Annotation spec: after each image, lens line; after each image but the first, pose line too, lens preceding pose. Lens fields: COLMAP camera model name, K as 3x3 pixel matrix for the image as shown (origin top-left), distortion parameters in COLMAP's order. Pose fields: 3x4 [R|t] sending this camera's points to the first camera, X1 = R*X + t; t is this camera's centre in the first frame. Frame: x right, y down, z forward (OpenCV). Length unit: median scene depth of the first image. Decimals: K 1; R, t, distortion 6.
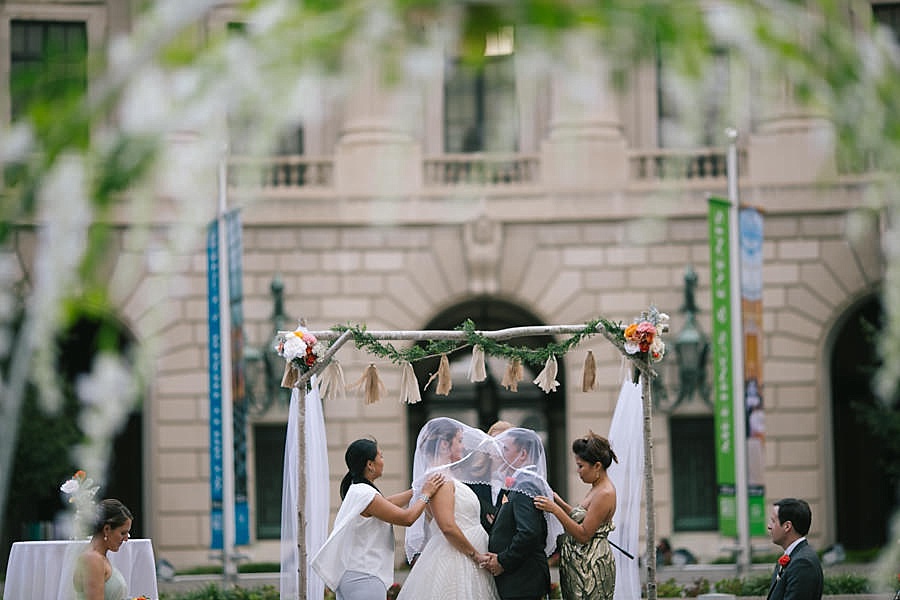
lens RADIAL K [[3514.4, 0, 450.0], [0, 3514.4, 300.0], [0, 0, 1]] dist [0.564566, 2.346662]
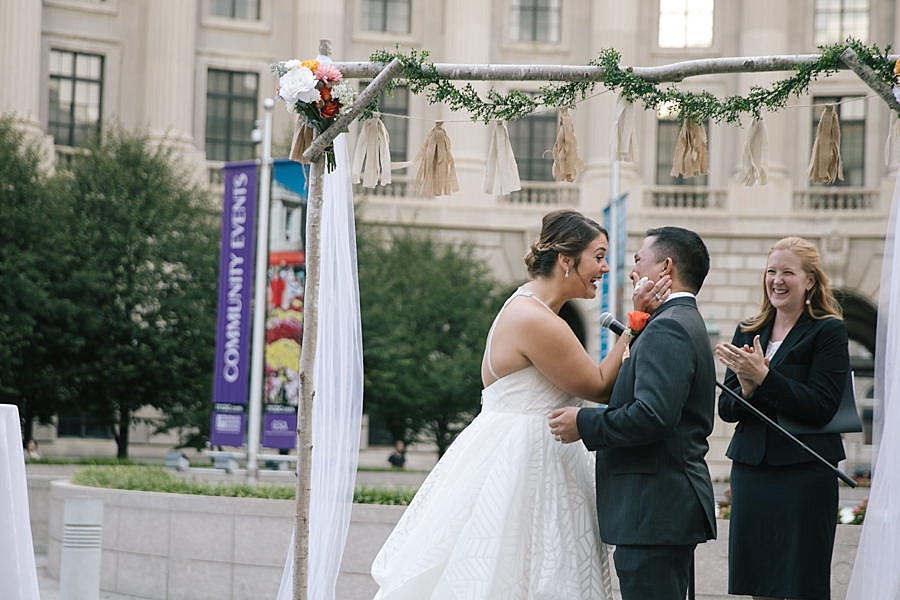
lens RADIAL K [[1818.6, 0, 450.0], [0, 1818.6, 300.0], [0, 0, 1]] dist [0.040621, 0.449909]
pose [[0.975697, 0.040209, -0.215405, 0.018777], [-0.044398, 0.998907, -0.014642, 0.021590], [0.214580, 0.023850, 0.976415, 0.299486]]
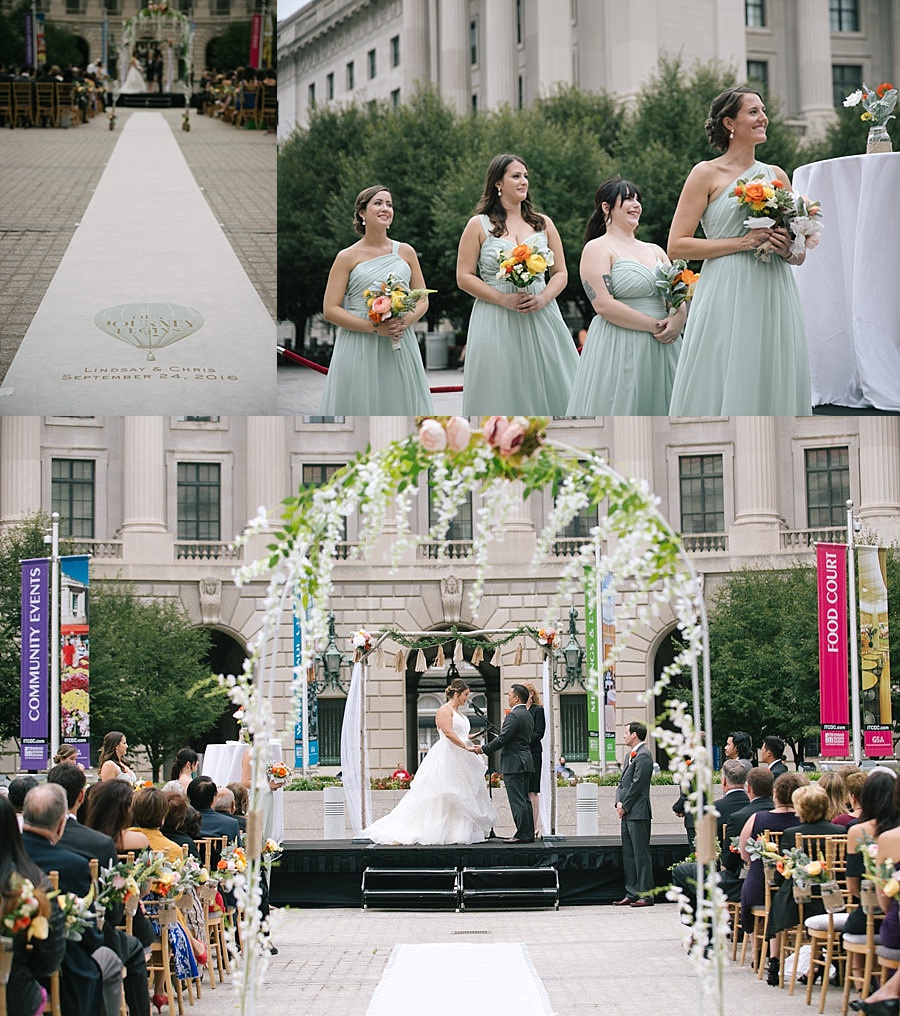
lens RADIAL K [[2162.4, 0, 450.0], [0, 2162.4, 508.0], [0, 0, 1]] dist [-0.203998, 0.037567]
pose [[0.999918, 0.005703, 0.011493, -0.004224], [-0.005027, 0.998305, -0.057979, 0.004039], [-0.011804, 0.057917, 0.998252, -0.053401]]
